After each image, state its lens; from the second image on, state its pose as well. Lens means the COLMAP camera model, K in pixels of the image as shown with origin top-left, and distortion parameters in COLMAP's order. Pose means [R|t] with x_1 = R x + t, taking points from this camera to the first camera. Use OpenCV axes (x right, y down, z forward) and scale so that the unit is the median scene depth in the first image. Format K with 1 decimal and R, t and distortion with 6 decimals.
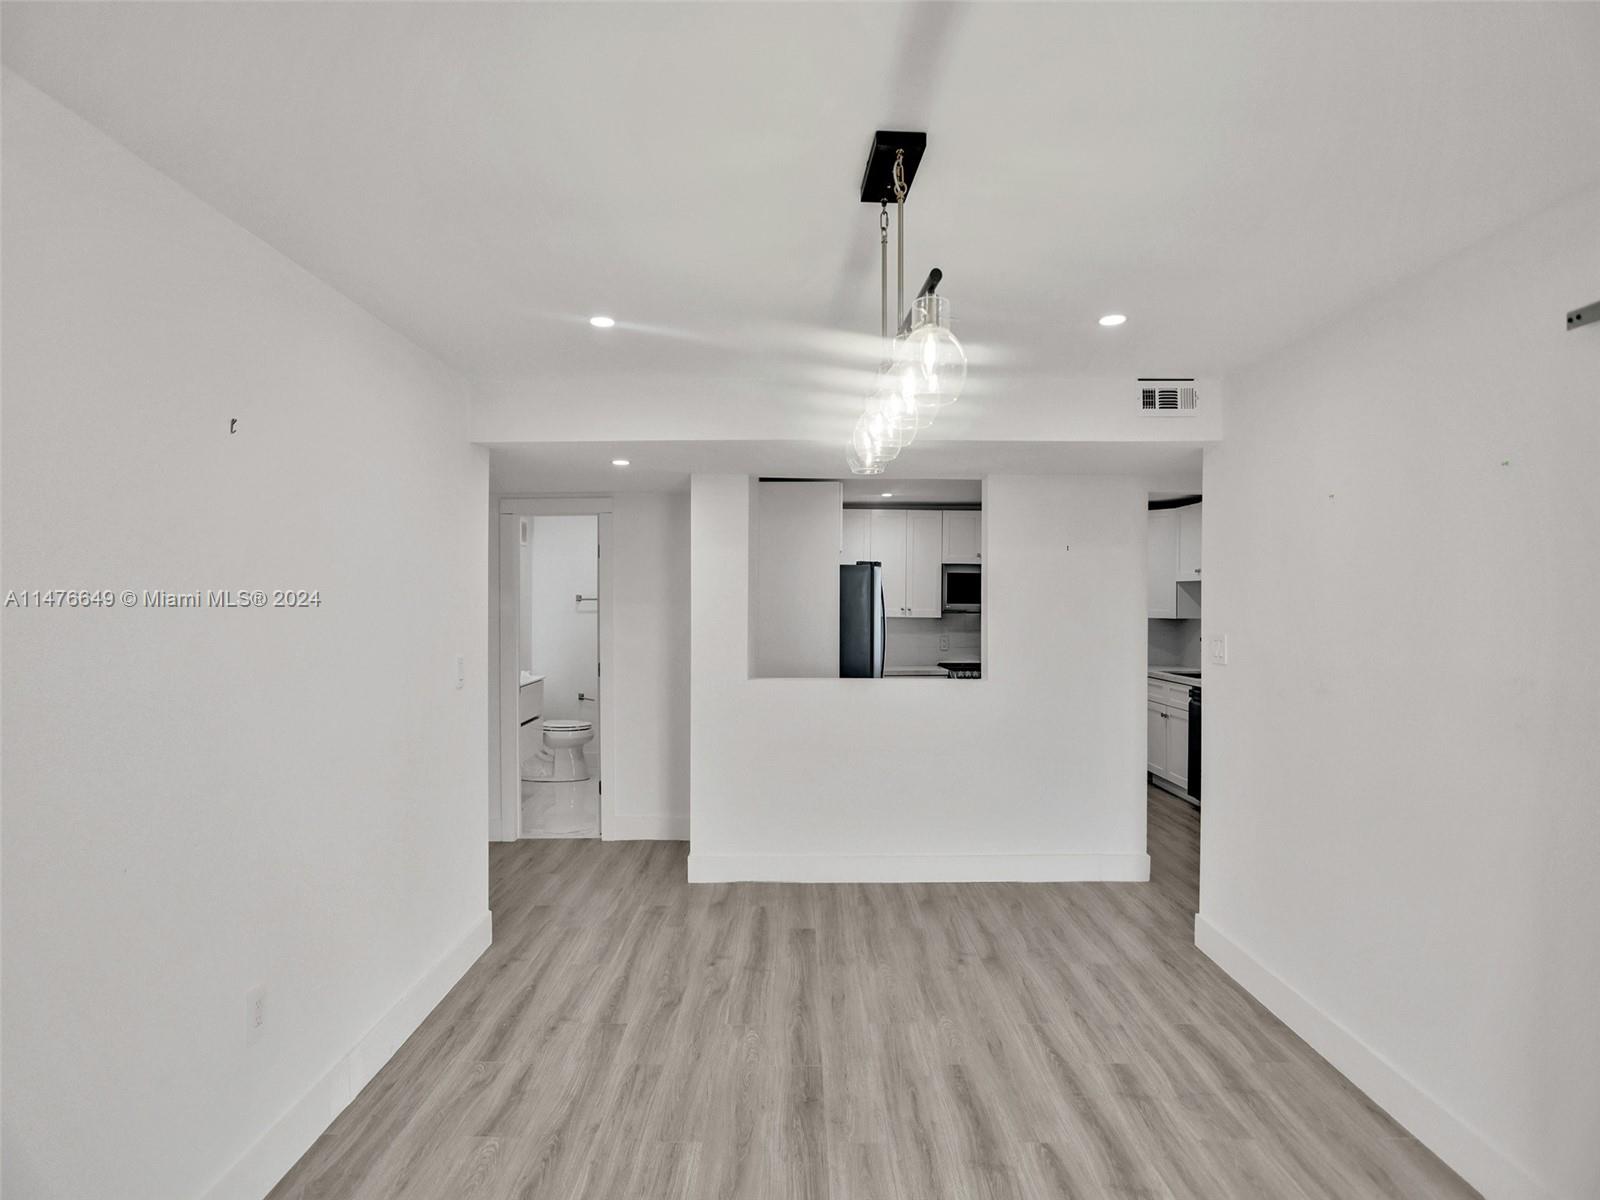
lens RADIAL K [[792.7, 0, 775.1], [0, 792.7, 598.1], [0, 0, 1]] dist [-0.055437, 0.025799]
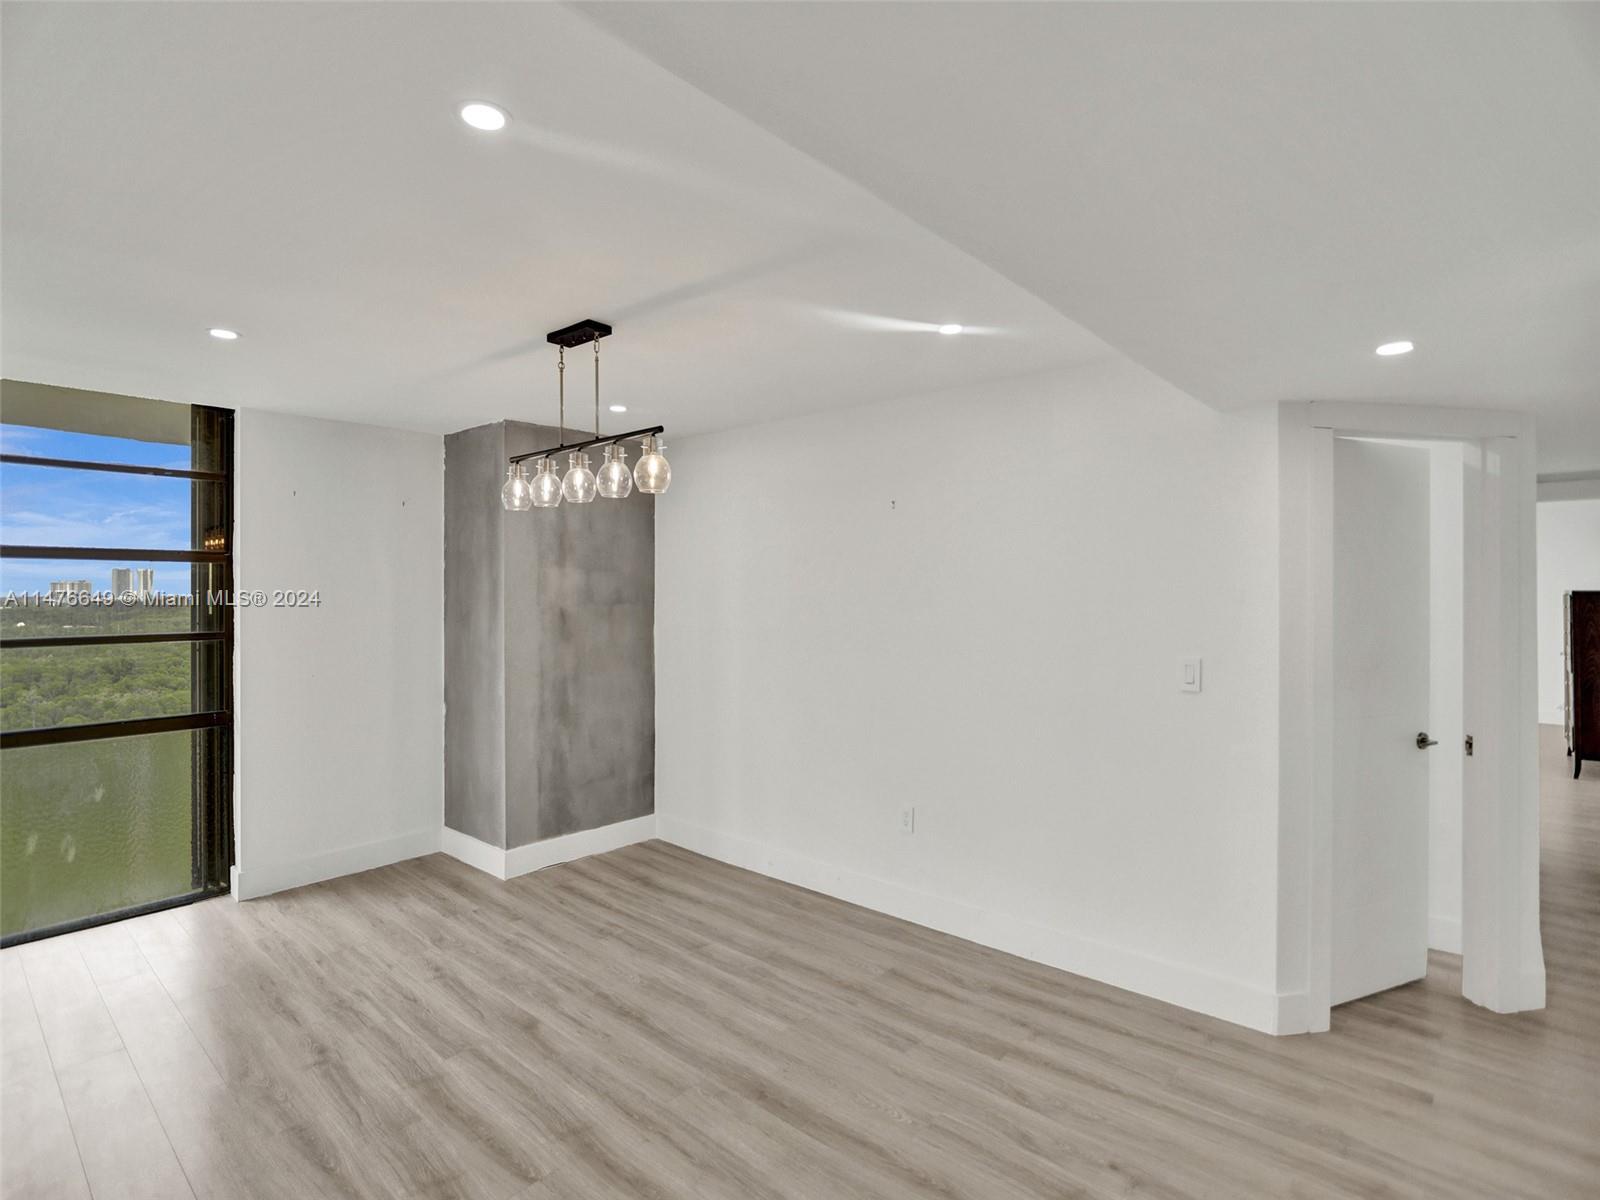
lens RADIAL K [[792.7, 0, 775.1], [0, 792.7, 598.1], [0, 0, 1]] dist [-0.055437, 0.025799]
pose [[-0.653334, 0.006887, -0.757038, 0.780956], [0.003228, 0.999975, 0.006311, 0.010539], [0.757063, 0.001679, -0.653340, 1.667204]]
